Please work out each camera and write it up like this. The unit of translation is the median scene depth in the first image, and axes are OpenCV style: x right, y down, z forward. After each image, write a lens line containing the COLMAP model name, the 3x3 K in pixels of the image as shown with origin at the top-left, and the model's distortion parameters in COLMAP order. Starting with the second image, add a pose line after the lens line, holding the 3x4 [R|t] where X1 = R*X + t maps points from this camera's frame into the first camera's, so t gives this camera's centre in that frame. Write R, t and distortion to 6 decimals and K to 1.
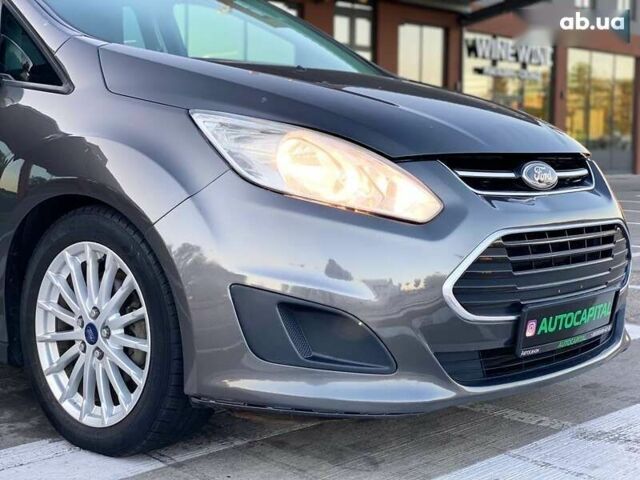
lens RADIAL K [[958.6, 0, 318.2], [0, 958.6, 236.8], [0, 0, 1]] dist [0.097620, 0.000000]
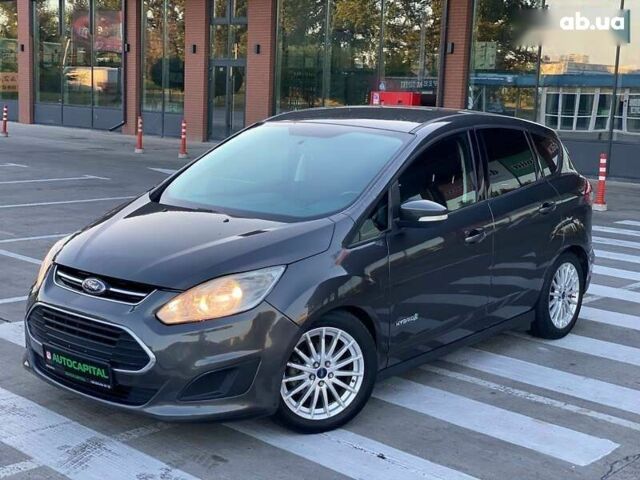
lens RADIAL K [[952.2, 0, 315.1], [0, 952.2, 238.1], [0, 0, 1]] dist [0.104153, 0.000000]
pose [[0.019060, 0.139158, -0.990087, 2.131998], [-0.124630, 0.982874, 0.135745, -0.475988], [0.992020, 0.120808, 0.036077, 1.411144]]
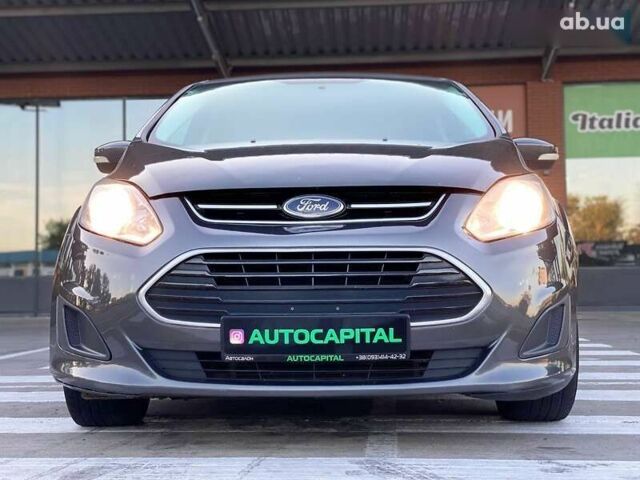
lens RADIAL K [[958.6, 0, 318.3], [0, 958.6, 227.5], [0, 0, 1]] dist [0.097620, 0.000000]
pose [[0.632565, -0.070762, -0.771268, 1.133499], [-0.048856, 0.990189, -0.130918, 0.107851], [0.772965, 0.120495, 0.622902, 0.342355]]
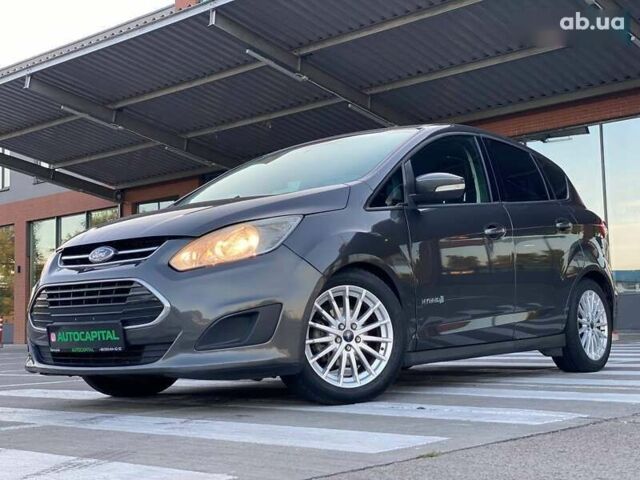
lens RADIAL K [[958.6, 0, 321.5], [0, 958.6, 237.1], [0, 0, 1]] dist [0.097620, 0.000000]
pose [[0.030165, -0.104685, -0.994048, 2.068279], [-0.057566, 0.992668, -0.106287, 0.069926], [0.997886, 0.060429, 0.023917, 1.423022]]
